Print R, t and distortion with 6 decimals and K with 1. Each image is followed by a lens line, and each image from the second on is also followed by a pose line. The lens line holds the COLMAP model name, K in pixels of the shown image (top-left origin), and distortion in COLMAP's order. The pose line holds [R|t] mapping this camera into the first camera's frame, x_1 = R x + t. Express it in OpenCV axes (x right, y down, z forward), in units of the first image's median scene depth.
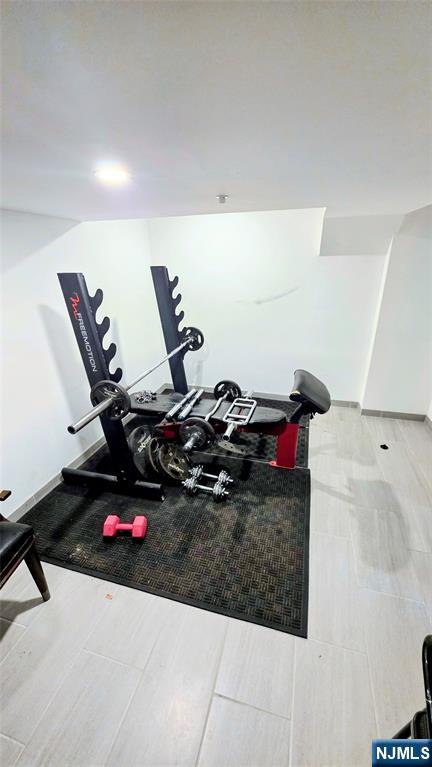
lens RADIAL K [[316.1, 0, 218.2], [0, 316.1, 384.6], [0, 0, 1]] dist [-0.000176, -0.000002]
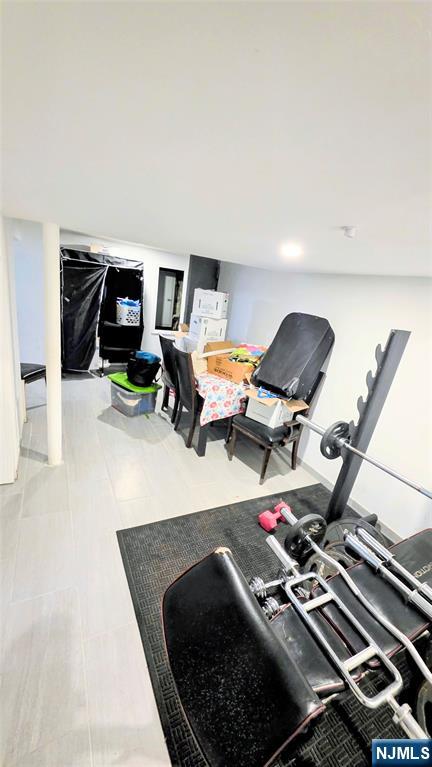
lens RADIAL K [[302.5, 0, 214.0], [0, 302.5, 384.8], [0, 0, 1]] dist [-0.000531, -0.000137]
pose [[-0.731739, 0.128480, -0.669366, 0.642839], [-0.376309, 0.742670, 0.553924, -0.516087], [0.568287, 0.657216, -0.495093, 1.220271]]
